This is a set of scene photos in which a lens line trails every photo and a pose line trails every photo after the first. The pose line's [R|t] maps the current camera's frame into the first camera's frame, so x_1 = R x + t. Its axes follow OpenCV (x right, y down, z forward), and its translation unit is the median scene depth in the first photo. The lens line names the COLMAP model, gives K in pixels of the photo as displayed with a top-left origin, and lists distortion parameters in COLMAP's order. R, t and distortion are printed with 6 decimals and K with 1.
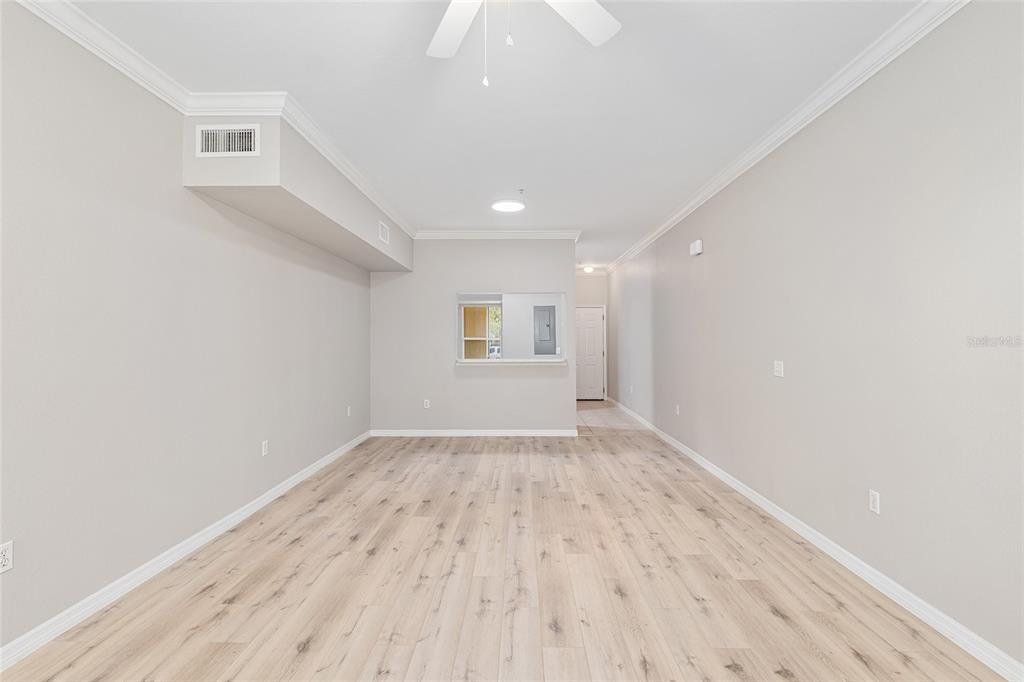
lens RADIAL K [[478.8, 0, 506.1], [0, 478.8, 331.9], [0, 0, 1]] dist [0.000708, 0.000032]
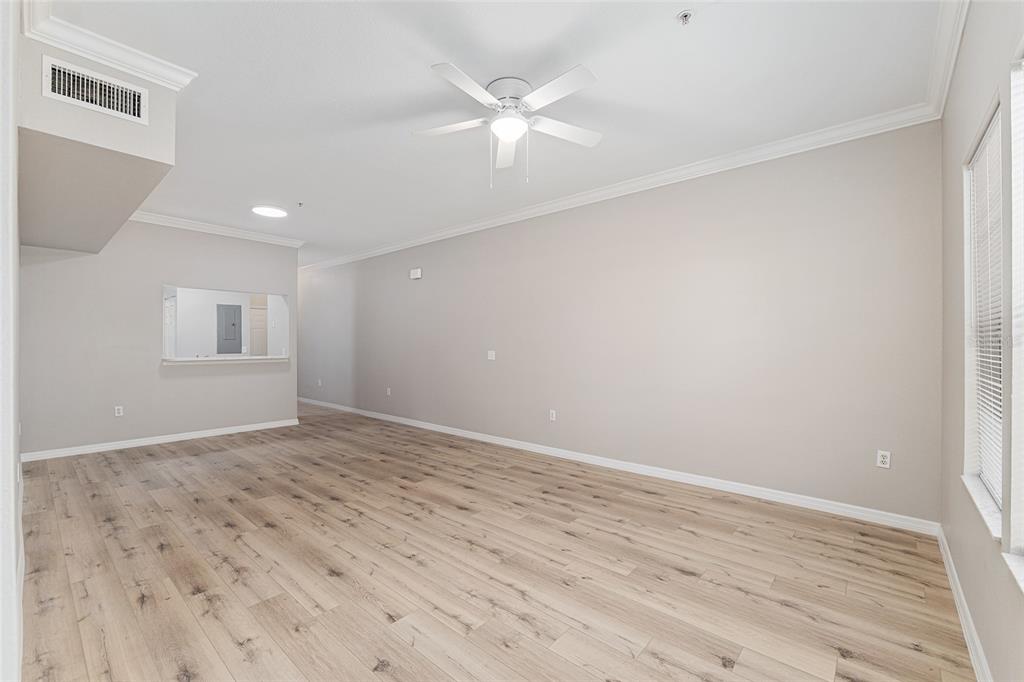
lens RADIAL K [[431.9, 0, 505.4], [0, 431.9, 341.9], [0, 0, 1]] dist [-0.008516, 0.000016]
pose [[0.641287, 0.007413, 0.767265, -0.492524], [-0.017769, 0.999829, 0.005192, 0.016868], [-0.767095, -0.016963, 0.641309, -0.028412]]
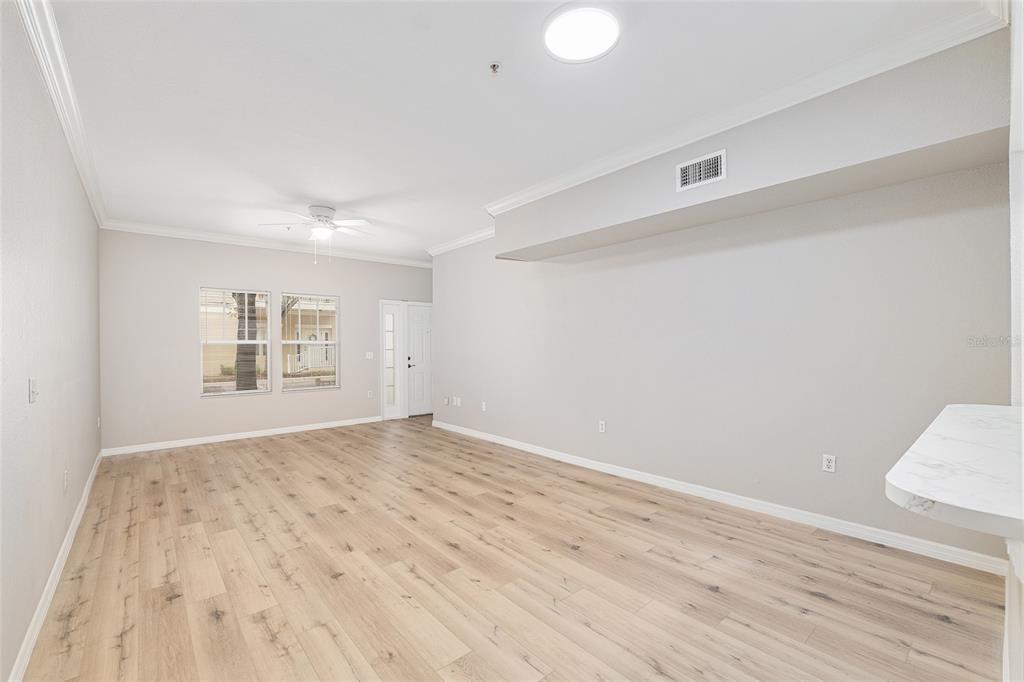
lens RADIAL K [[428.6, 0, 511.5], [0, 428.6, 345.9], [0, 0, 1]] dist [-0.008201, -0.000208]
pose [[-0.732012, 0.013076, -0.681166, 0.406034], [0.023957, 0.999691, -0.006556, 0.029426], [0.680870, -0.021118, -0.732100, 1.554699]]
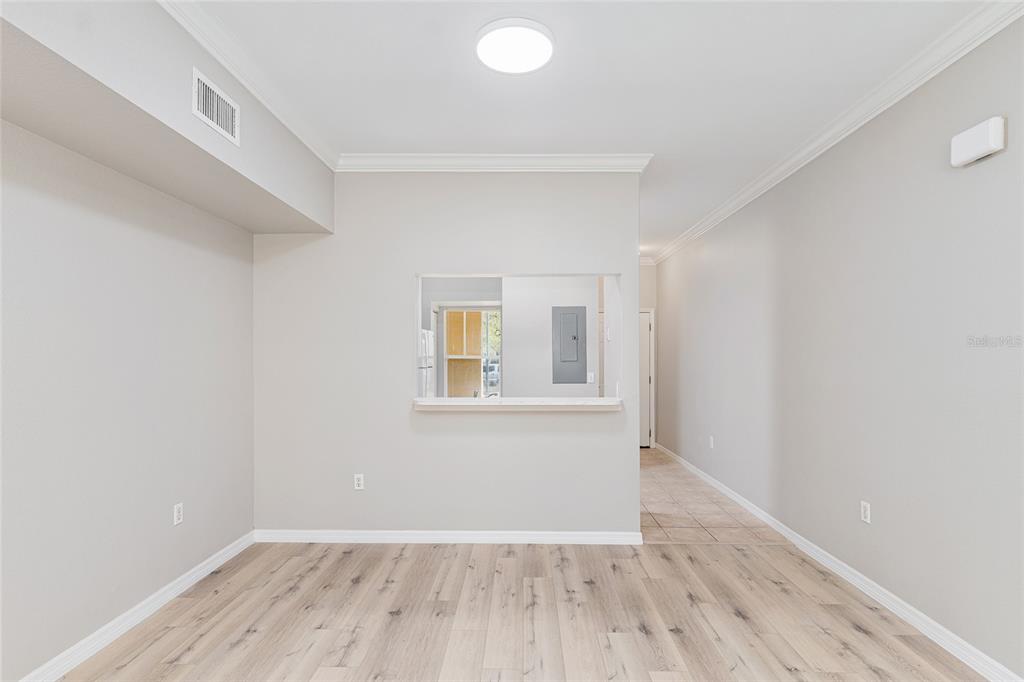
lens RADIAL K [[507.7, 0, 514.6], [0, 507.7, 354.8], [0, 0, 1]] dist [-0.002372, -0.000667]
pose [[0.999901, 0.004164, 0.013435, -0.001076], [-0.004360, 0.999884, 0.014627, -0.000543], [-0.013372, -0.014684, 0.999803, 0.687000]]
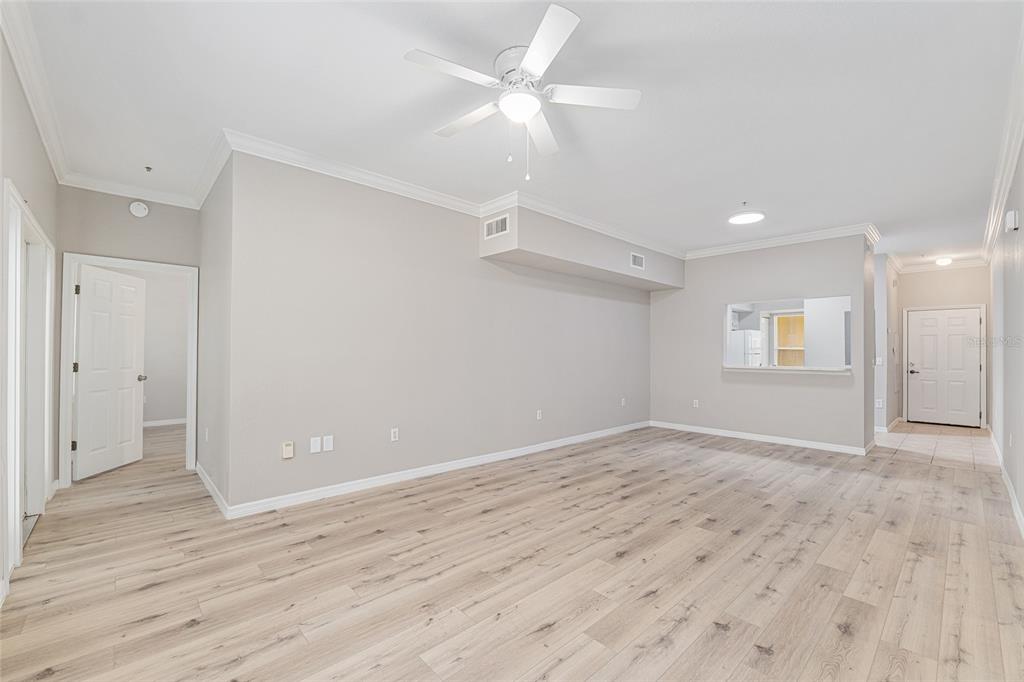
lens RADIAL K [[421.6, 0, 511.7], [0, 421.6, 350.9], [0, 0, 1]] dist [-0.009949, 0.000264]
pose [[0.701852, 0.006044, -0.712297, 0.374998], [0.003775, 0.999918, 0.012204, 0.018007], [0.712313, -0.011255, 0.701772, -0.015583]]
